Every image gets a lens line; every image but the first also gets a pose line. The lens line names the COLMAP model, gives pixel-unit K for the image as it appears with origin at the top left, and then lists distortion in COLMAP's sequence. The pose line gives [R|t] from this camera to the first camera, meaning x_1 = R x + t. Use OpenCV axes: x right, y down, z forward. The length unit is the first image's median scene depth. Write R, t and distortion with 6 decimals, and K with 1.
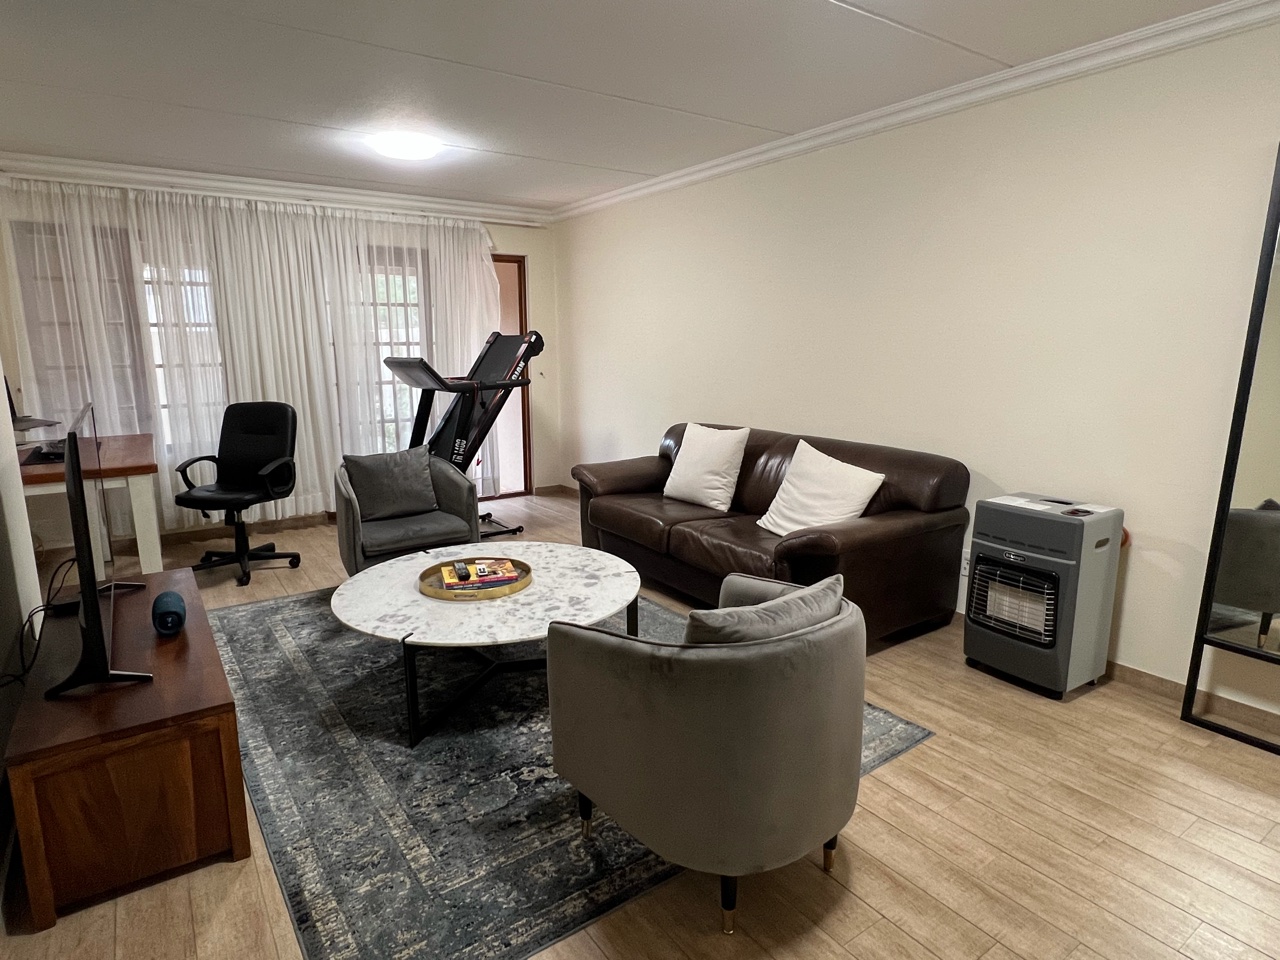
lens RADIAL K [[727.2, 0, 632.0], [0, 727.2, 484.0], [0, 0, 1]] dist [-0.005396, -0.000453]
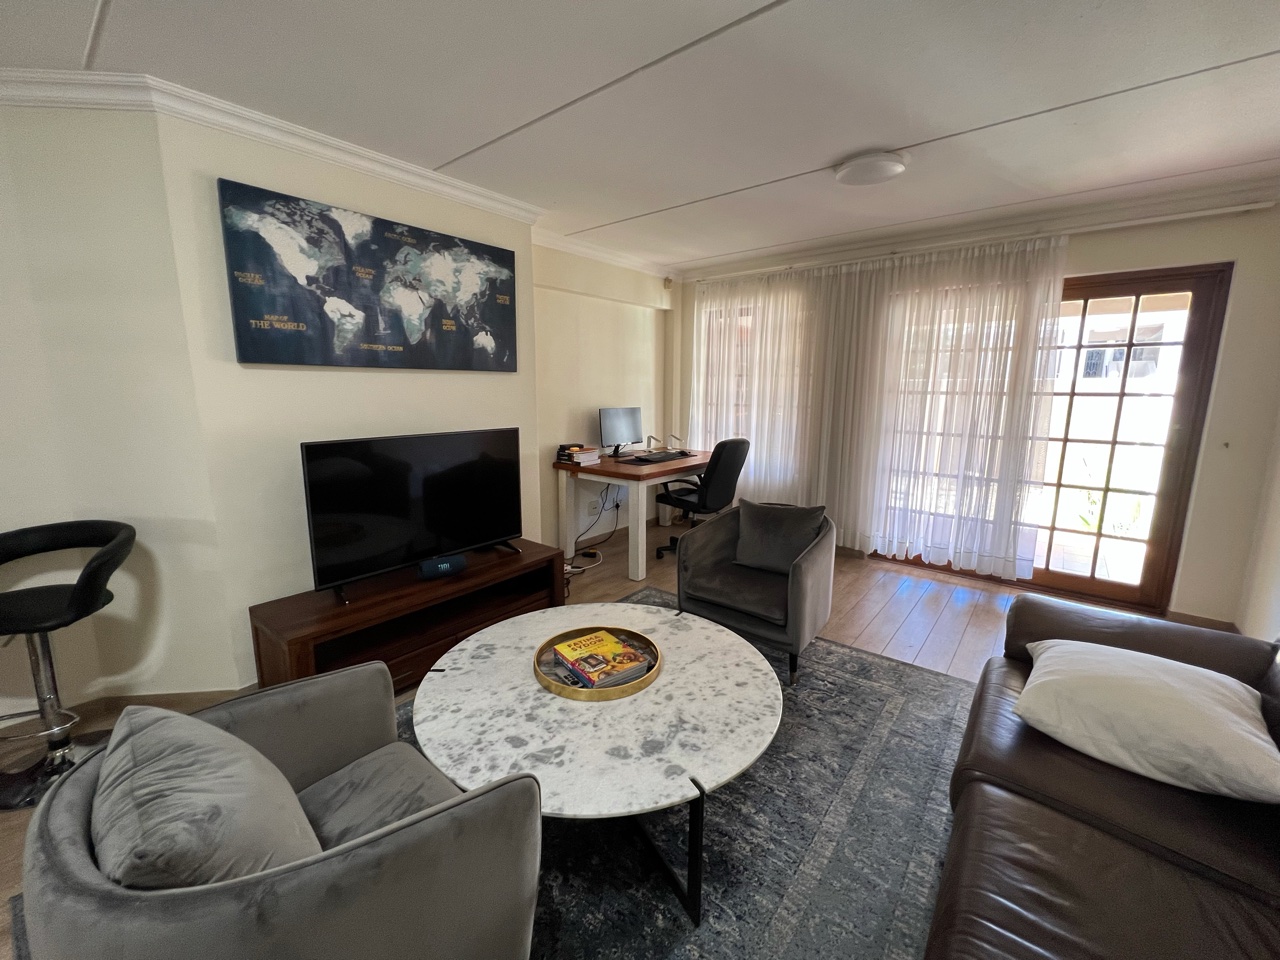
lens RADIAL K [[521.5, 0, 632.6], [0, 521.5, 474.3], [0, 0, 1]] dist [-0.001015, -0.000259]
pose [[0.274797, 0.167977, -0.946716, 0.365524], [-0.189181, 0.974820, 0.118051, -0.176876], [0.942707, 0.146661, 0.299656, 0.827400]]
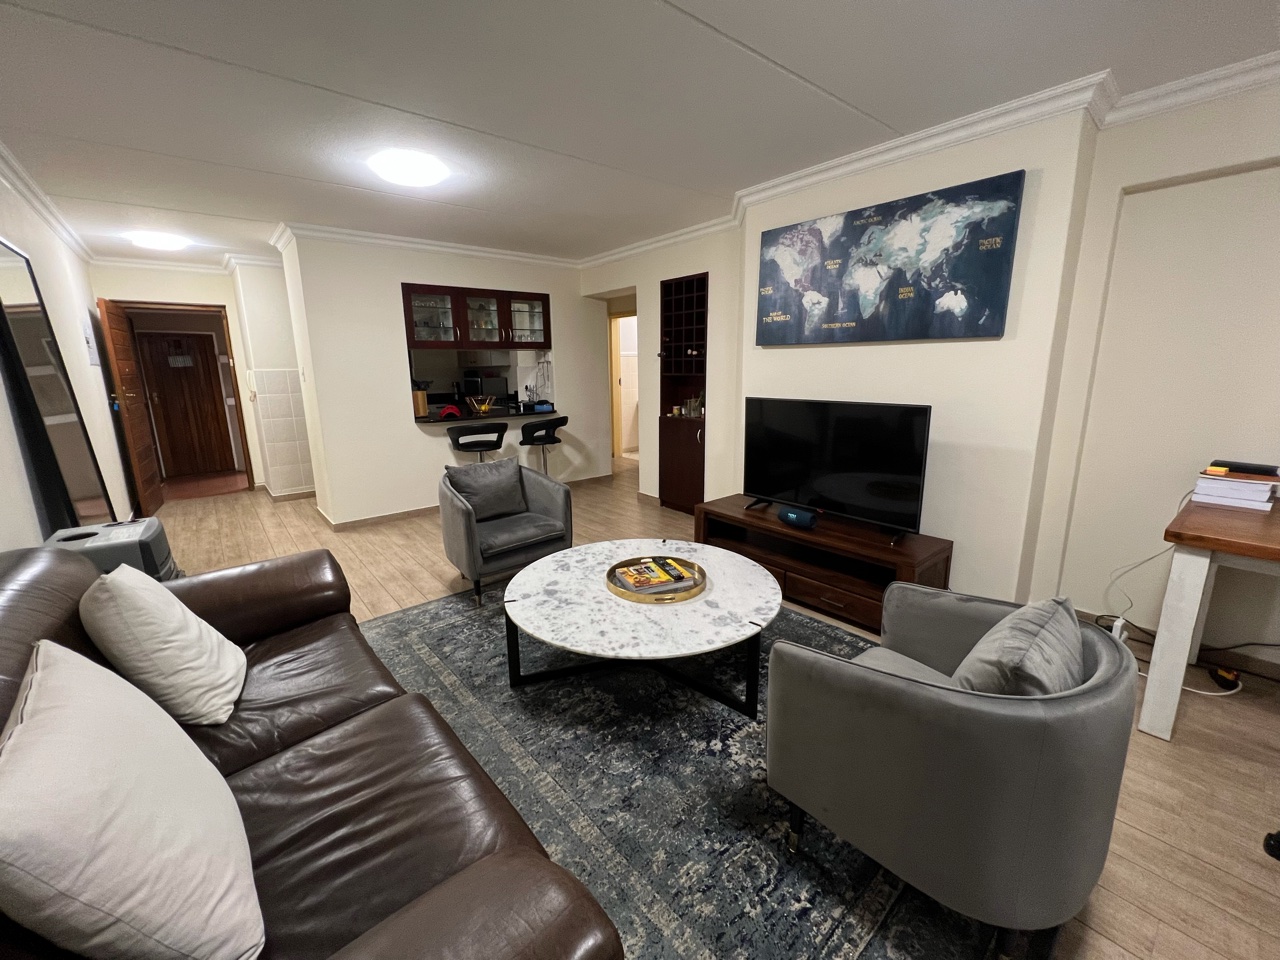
lens RADIAL K [[521.5, 0, 642.4], [0, 521.5, 475.9], [0, 0, 1]] dist [-0.001015, -0.000259]
pose [[-0.994593, 0.039274, -0.096133, -0.124351], [-0.001345, 0.920775, 0.390091, -0.330389], [0.103837, 0.388111, -0.915744, 1.689683]]
